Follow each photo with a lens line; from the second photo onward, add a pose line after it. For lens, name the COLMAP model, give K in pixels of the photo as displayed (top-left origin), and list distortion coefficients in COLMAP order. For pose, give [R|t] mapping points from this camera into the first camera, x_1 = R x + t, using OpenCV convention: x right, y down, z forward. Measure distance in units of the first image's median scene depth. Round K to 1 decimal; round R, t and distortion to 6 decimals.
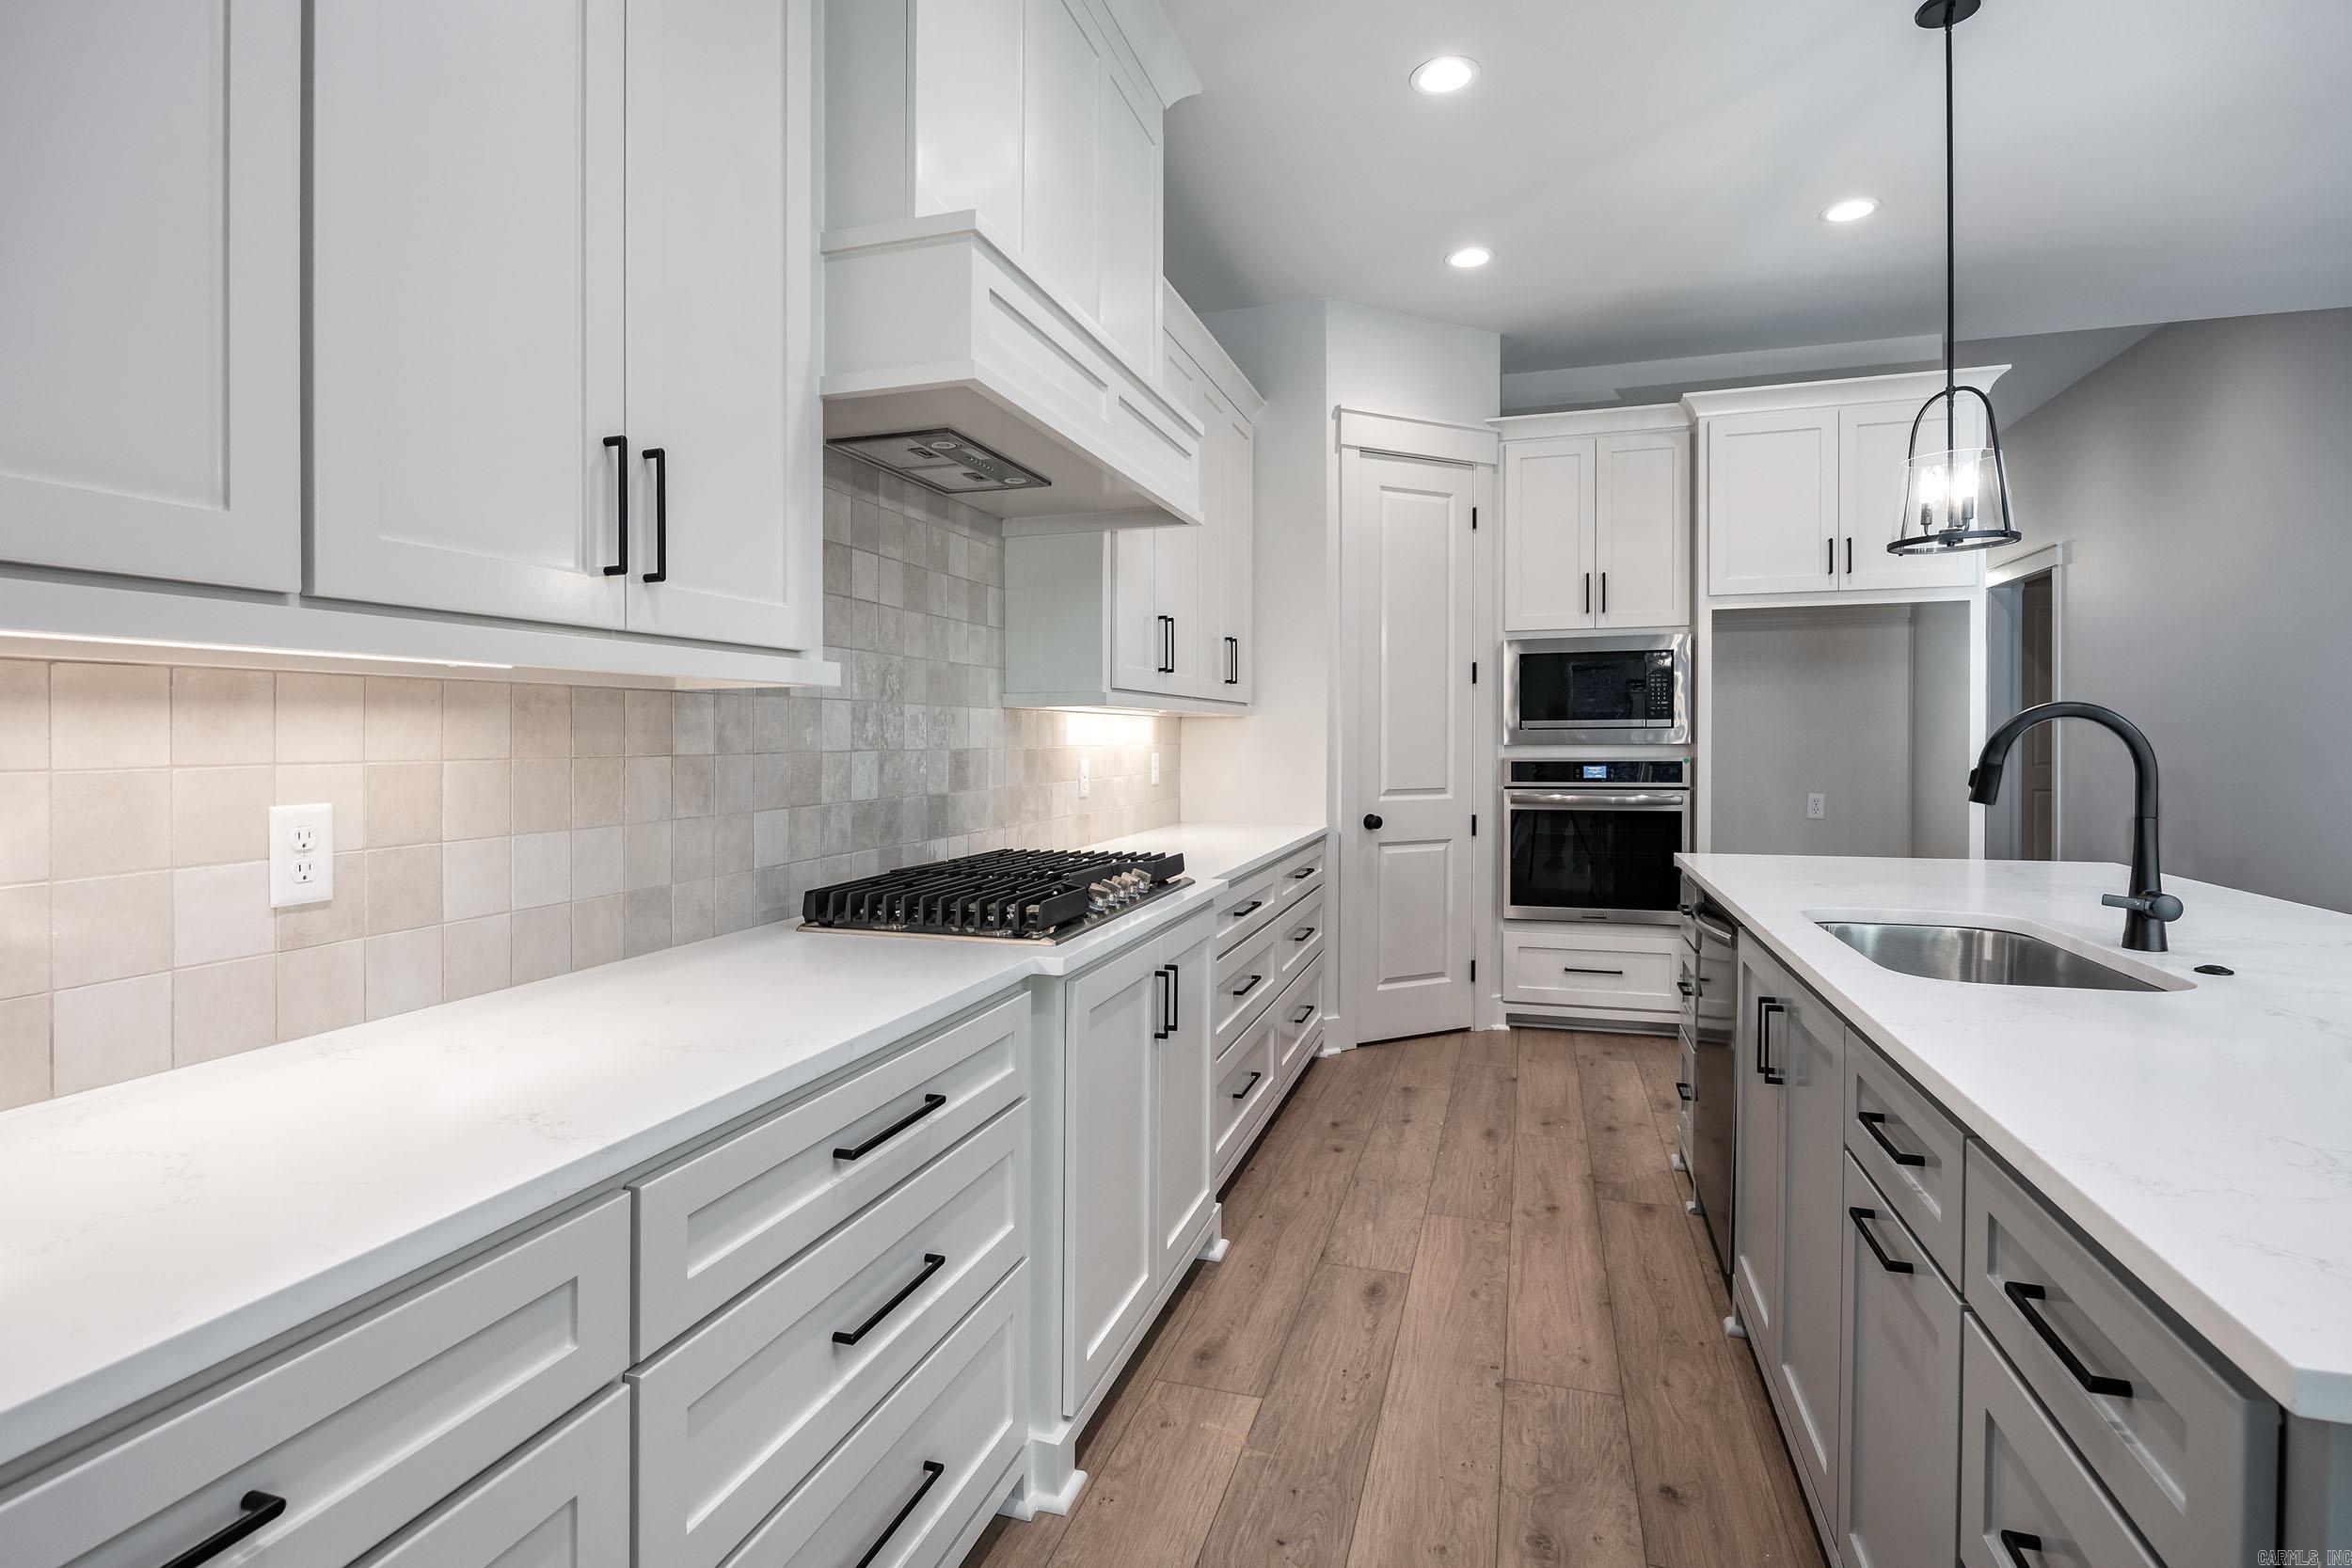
lens RADIAL K [[1105.7, 0, 1170.3], [0, 1105.7, 732.8], [0, 0, 1]] dist [-0.001388, 0.000094]
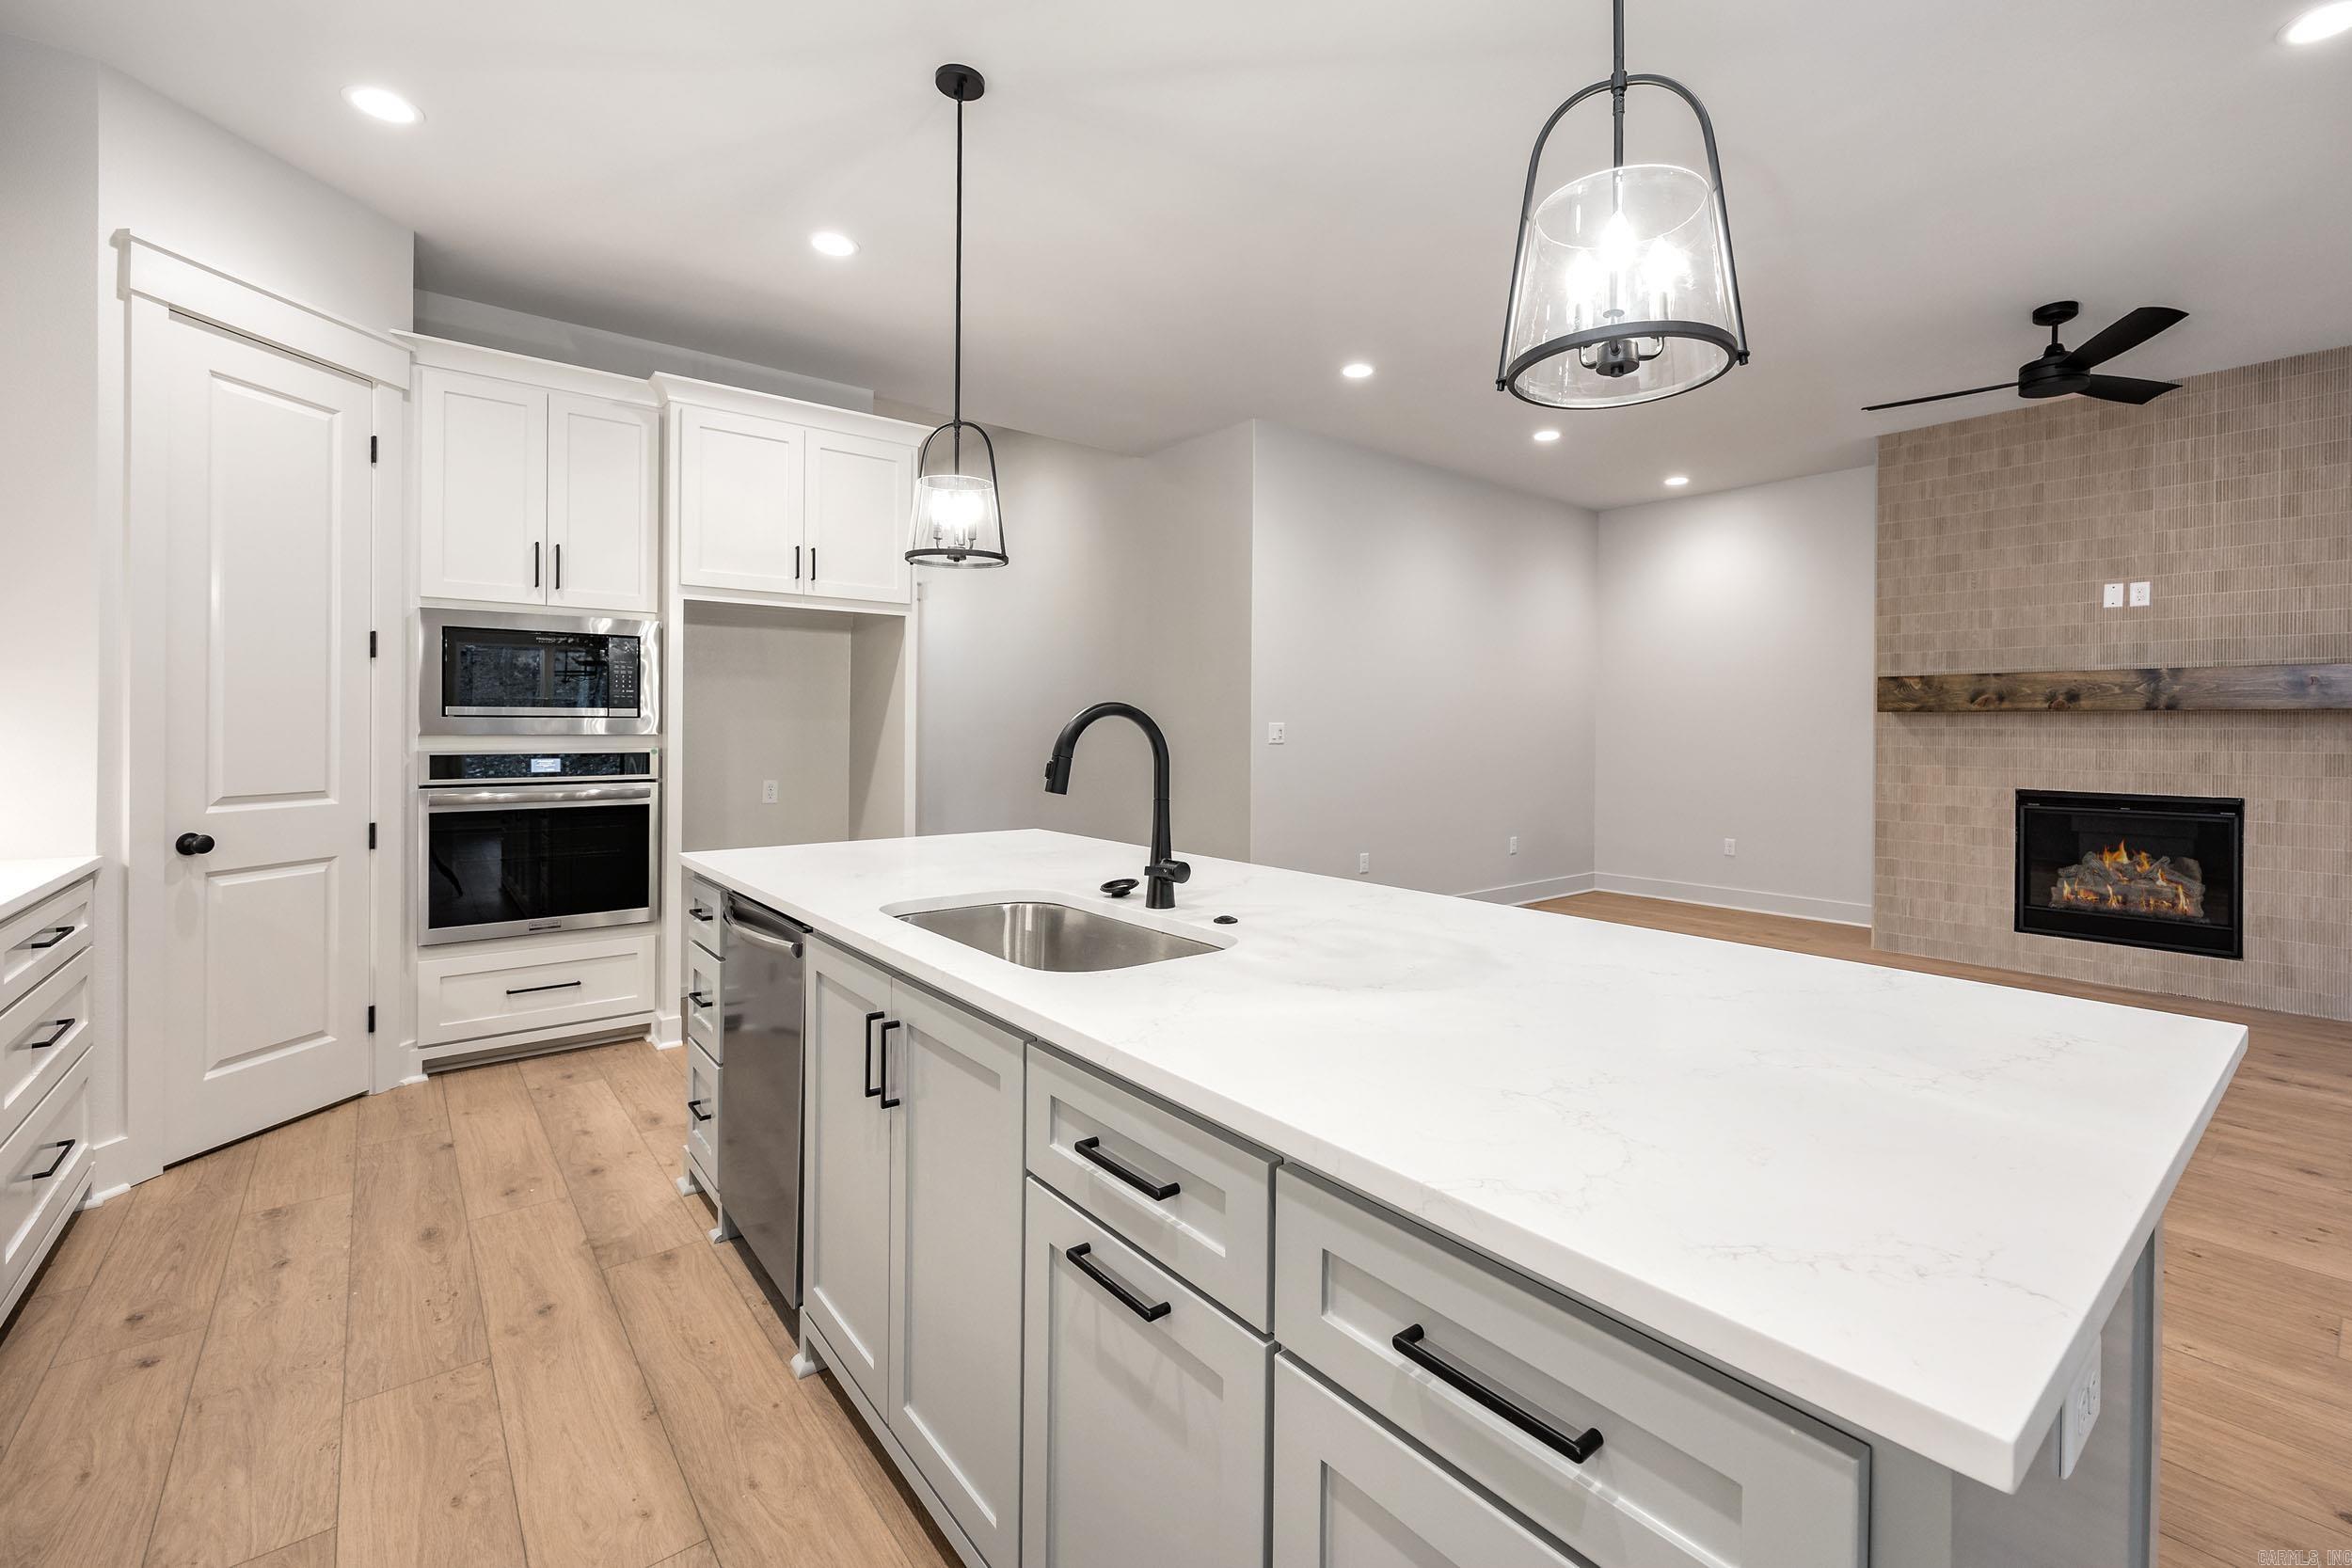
lens RADIAL K [[946.8, 0, 1174.7], [0, 946.8, 737.0], [0, 0, 1]] dist [-0.001015, -0.001013]
pose [[0.525323, -0.001998, 0.850901, -0.001178], [-0.011832, 0.999883, 0.009653, -0.001171], [-0.850821, -0.015139, 0.525238, 0.189201]]
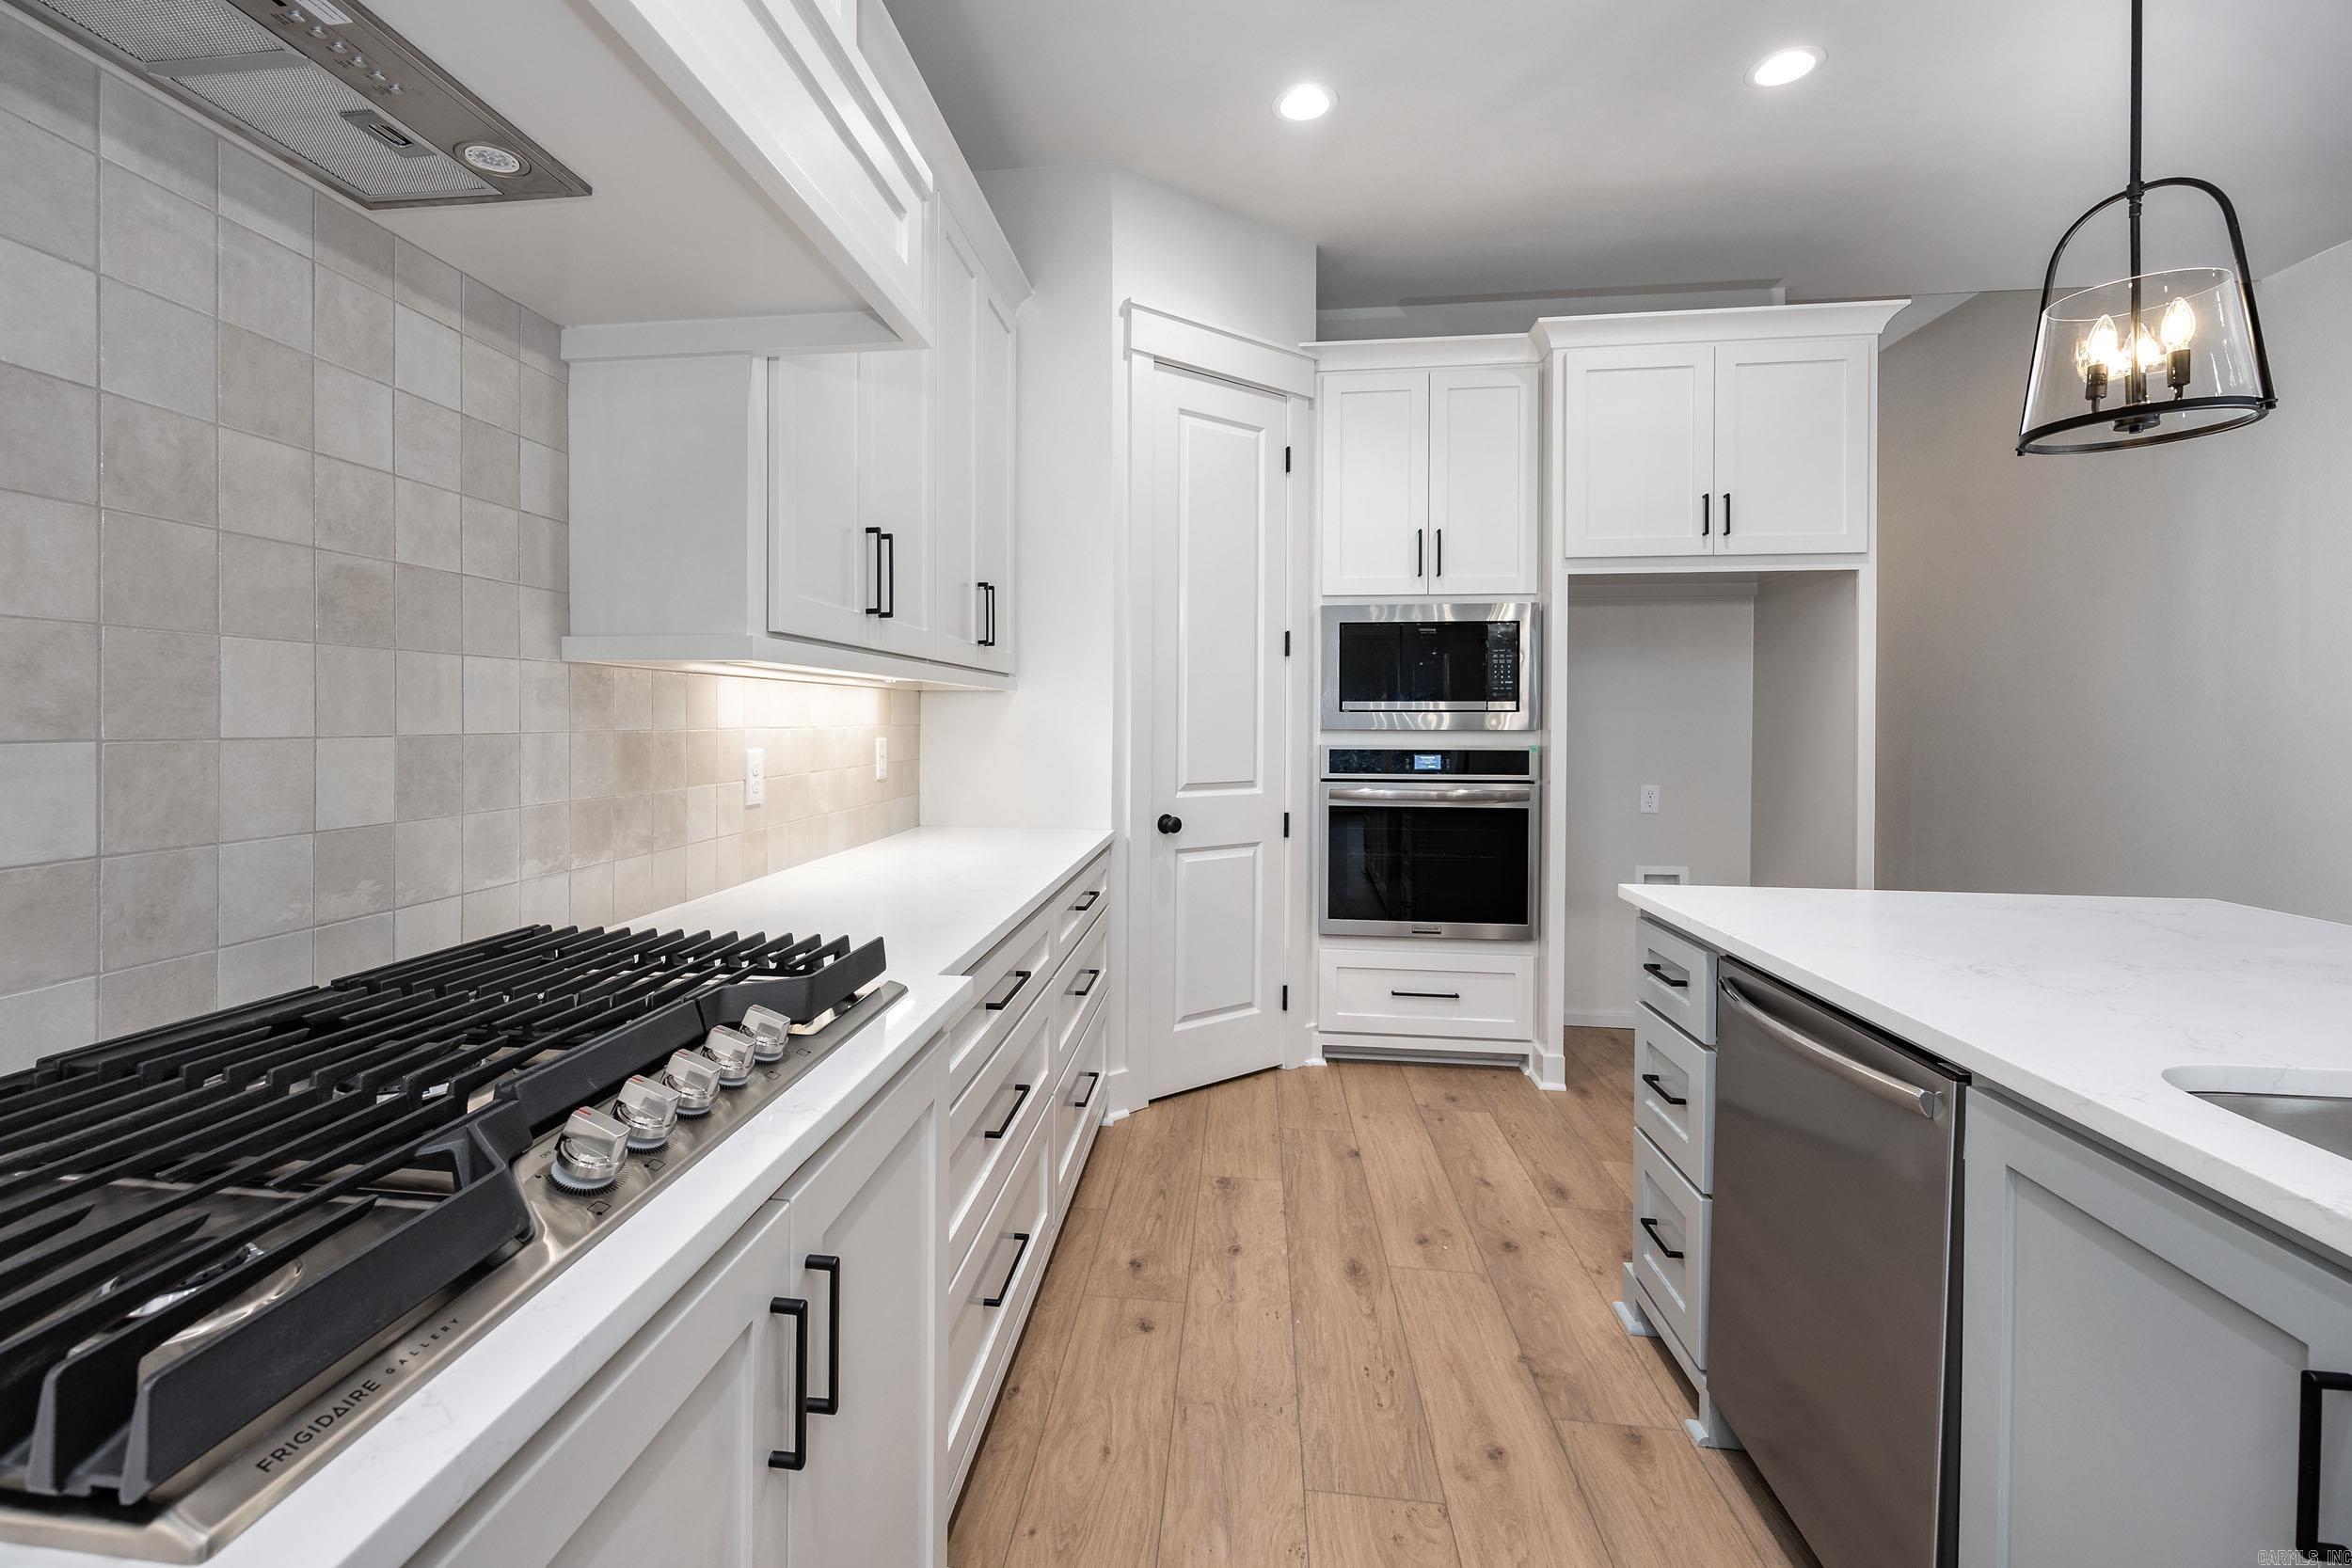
lens RADIAL K [[945.7, 0, 1257.4], [0, 945.7, 748.1], [0, 0, 1]] dist [0.000990, -0.000015]
pose [[0.946847, -0.001304, 0.321682, 0.027695], [-0.010189, 0.999368, 0.034042, 0.001362], [-0.321523, -0.035510, 0.946236, 0.406544]]
